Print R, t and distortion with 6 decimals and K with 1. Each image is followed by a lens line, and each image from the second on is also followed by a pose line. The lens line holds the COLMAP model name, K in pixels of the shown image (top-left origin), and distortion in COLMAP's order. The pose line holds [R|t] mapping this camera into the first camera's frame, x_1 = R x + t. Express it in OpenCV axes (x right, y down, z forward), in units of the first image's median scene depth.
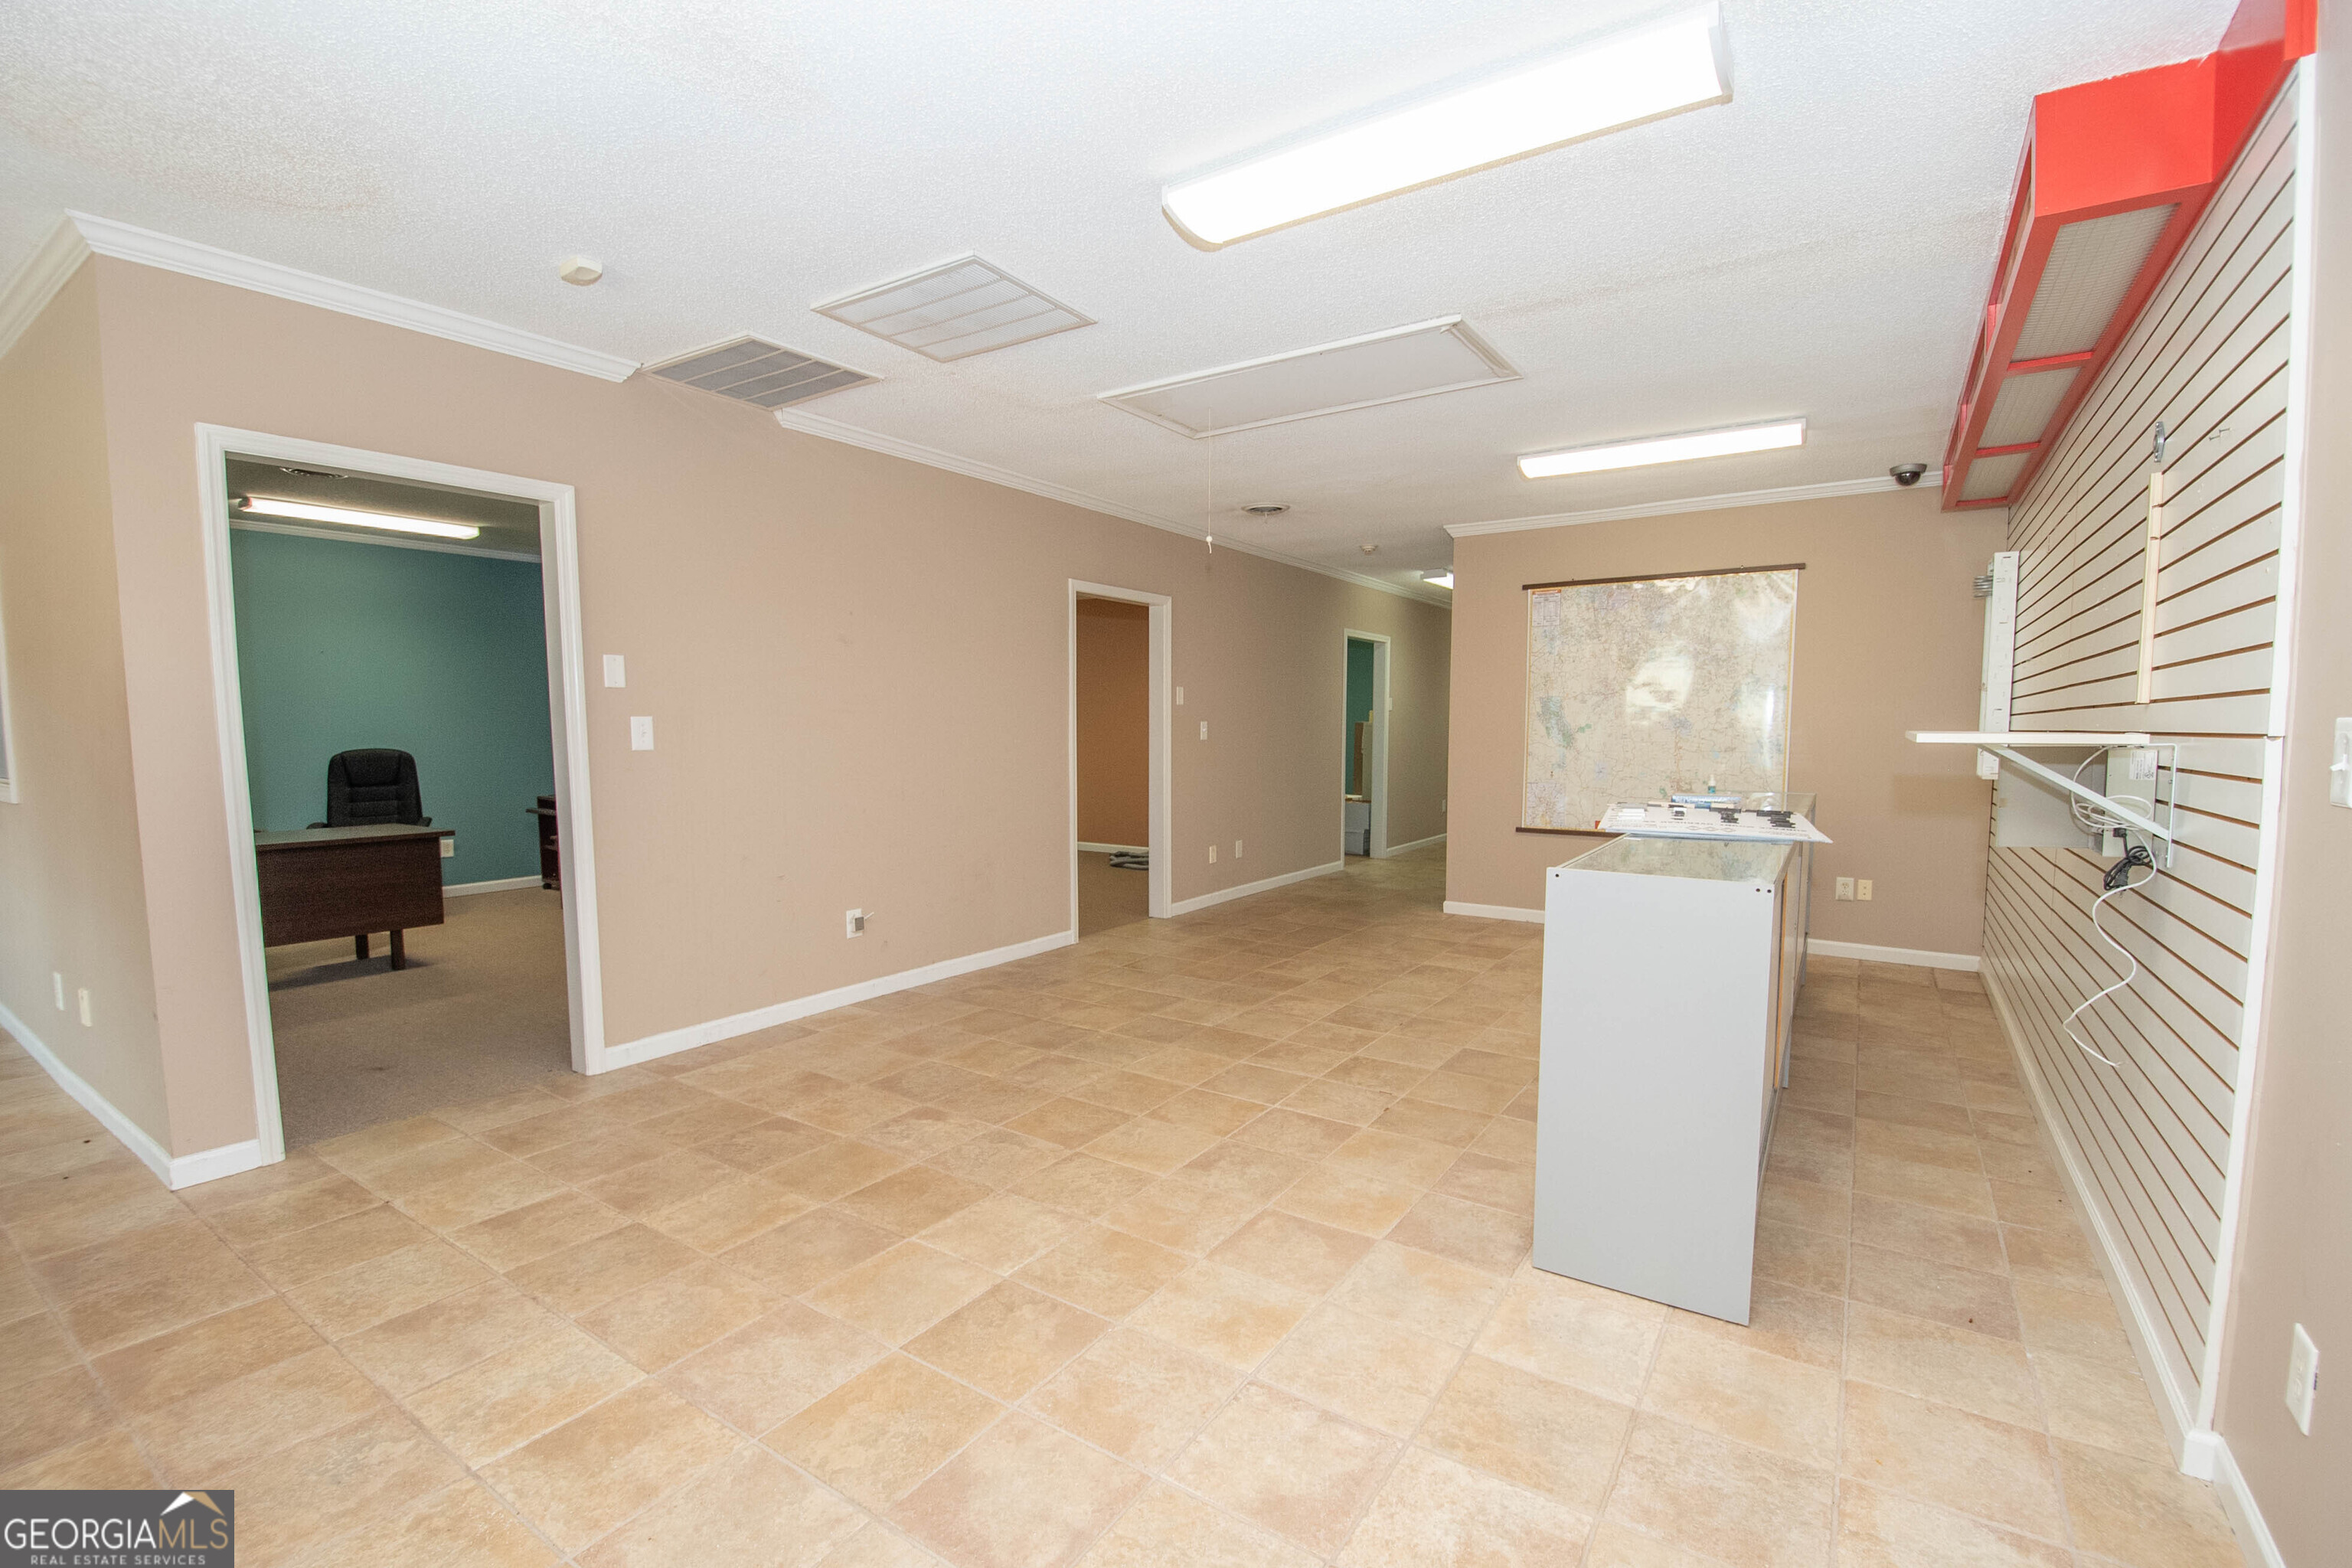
lens RADIAL K [[1047.9, 0, 1176.4], [0, 1047.9, 802.3], [0, 0, 1]] dist [0.008233, -0.019259]
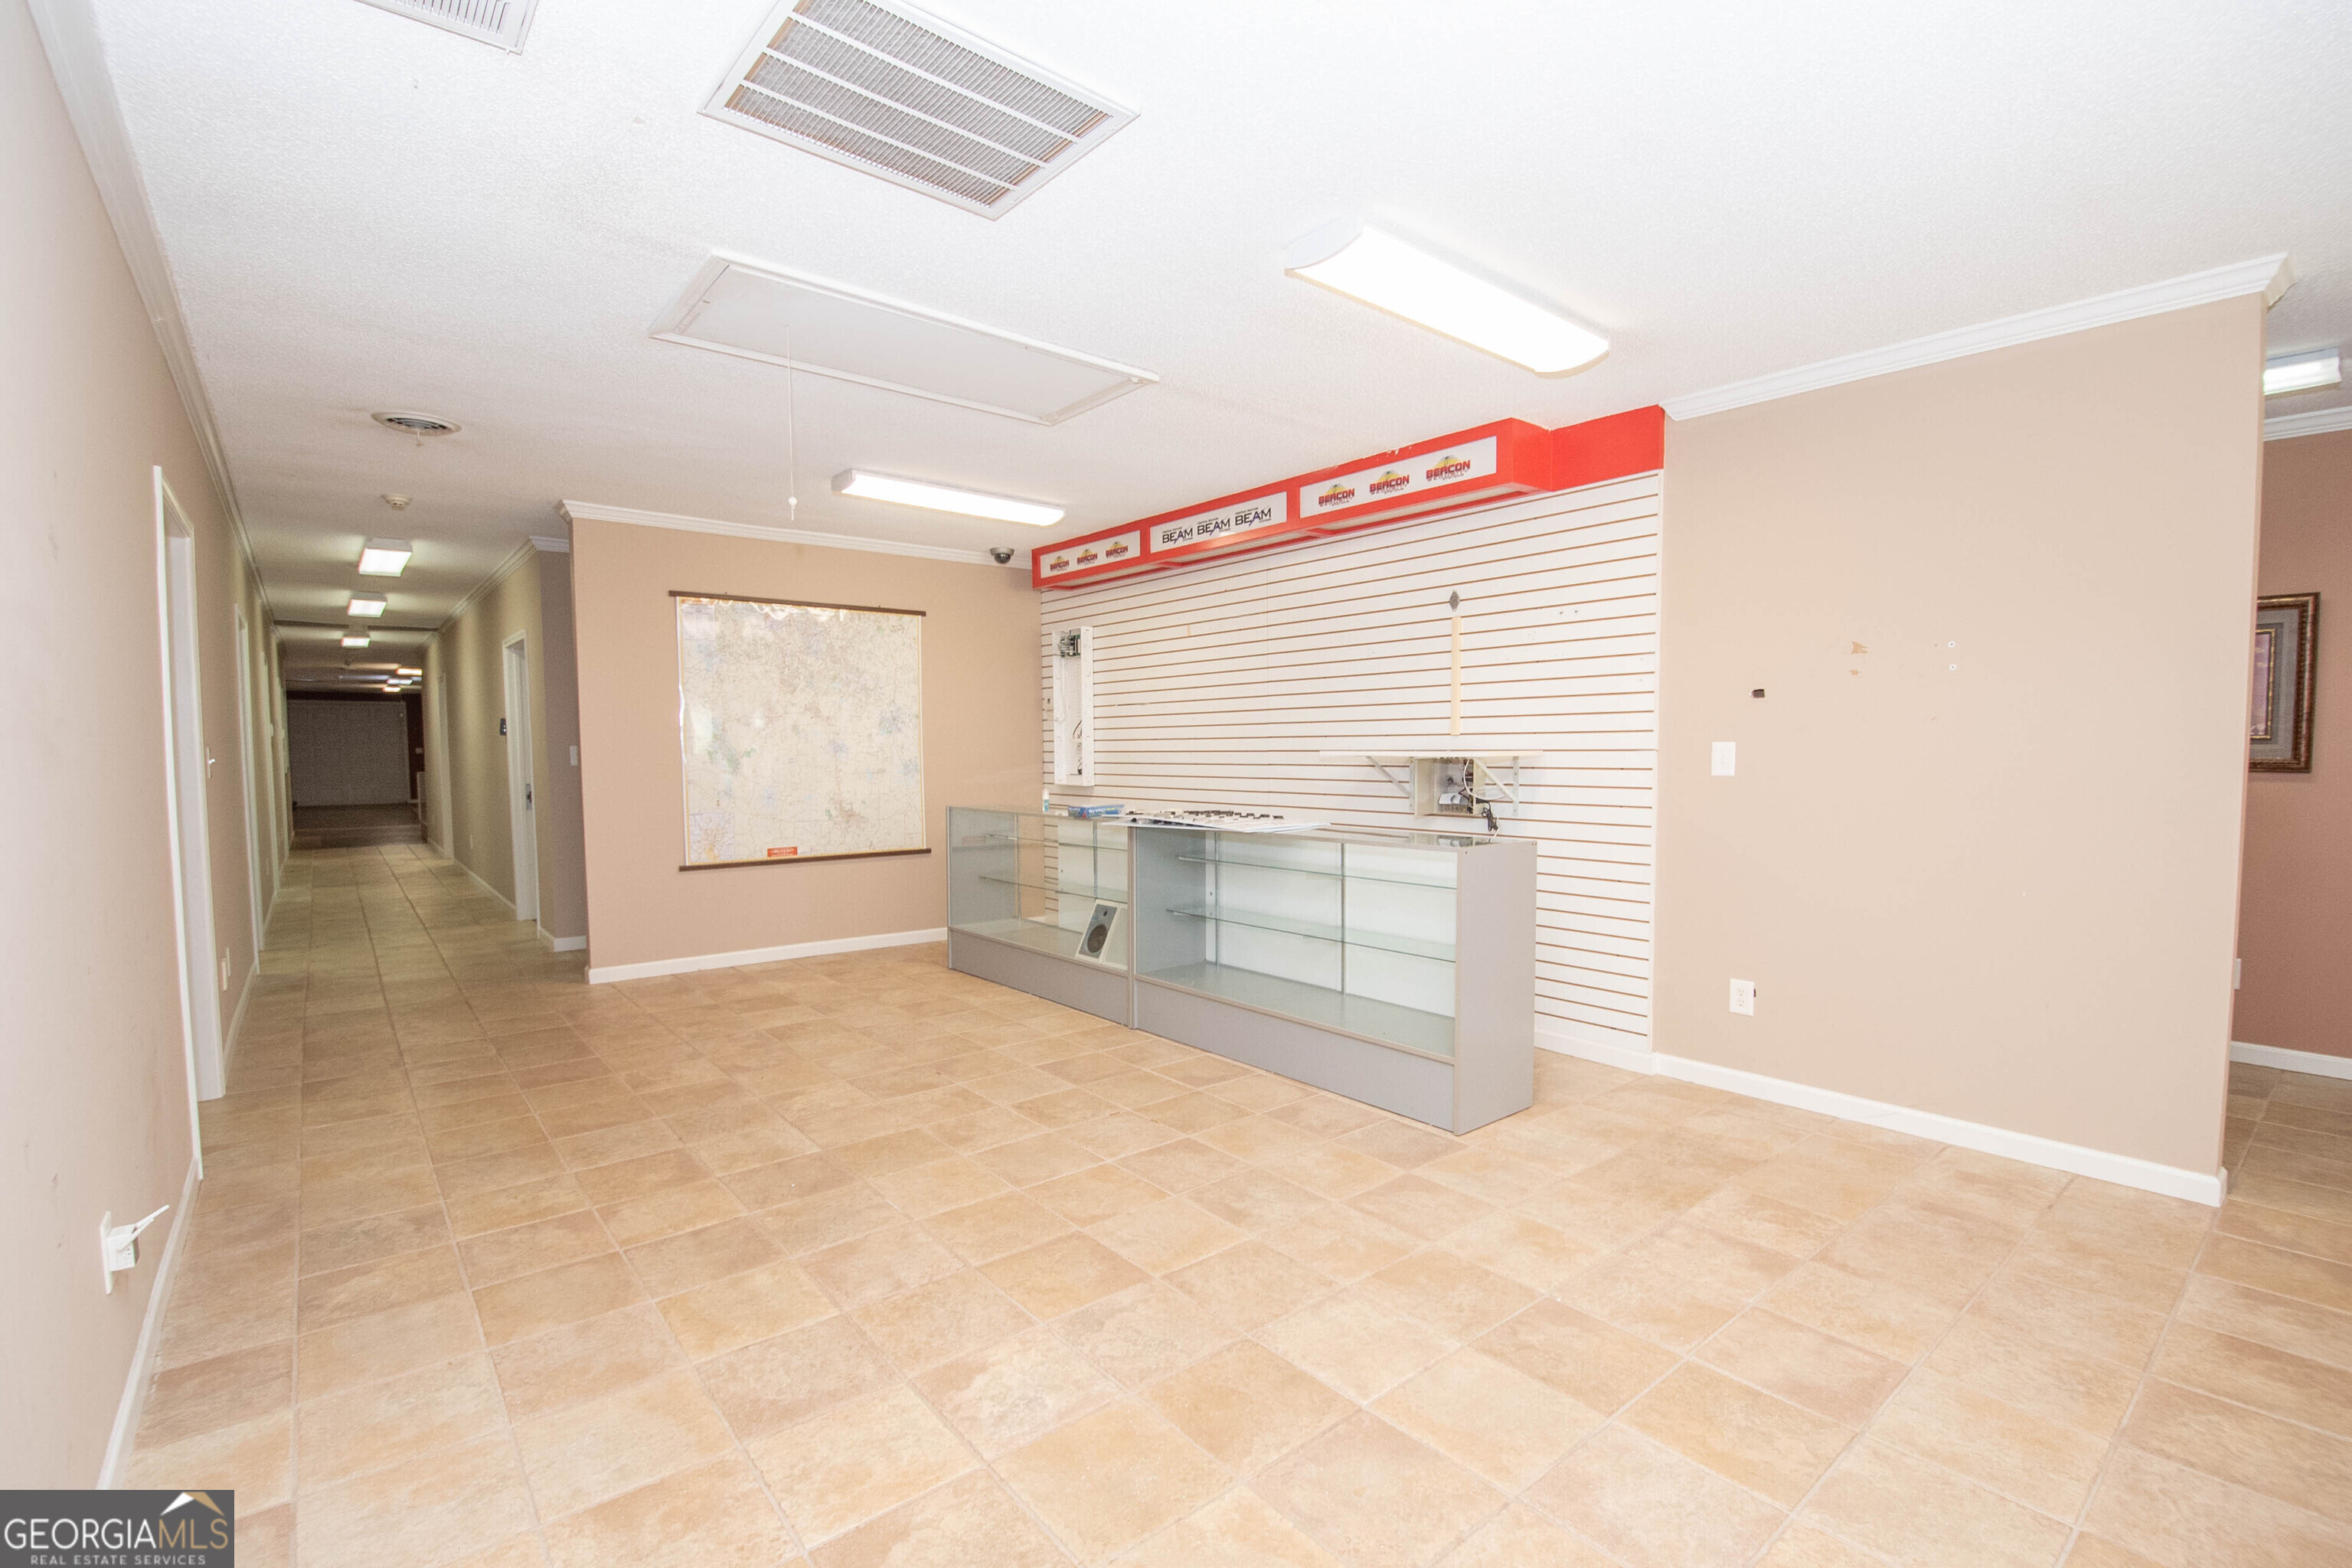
lens RADIAL K [[1047.9, 0, 1186.5], [0, 1047.9, 809.8], [0, 0, 1]] dist [0.008233, -0.019259]
pose [[0.274388, -0.059017, 0.959806, -0.620163], [0.073689, 0.996471, 0.040205, -0.042295], [-0.958791, 0.059695, 0.277769, 0.538323]]
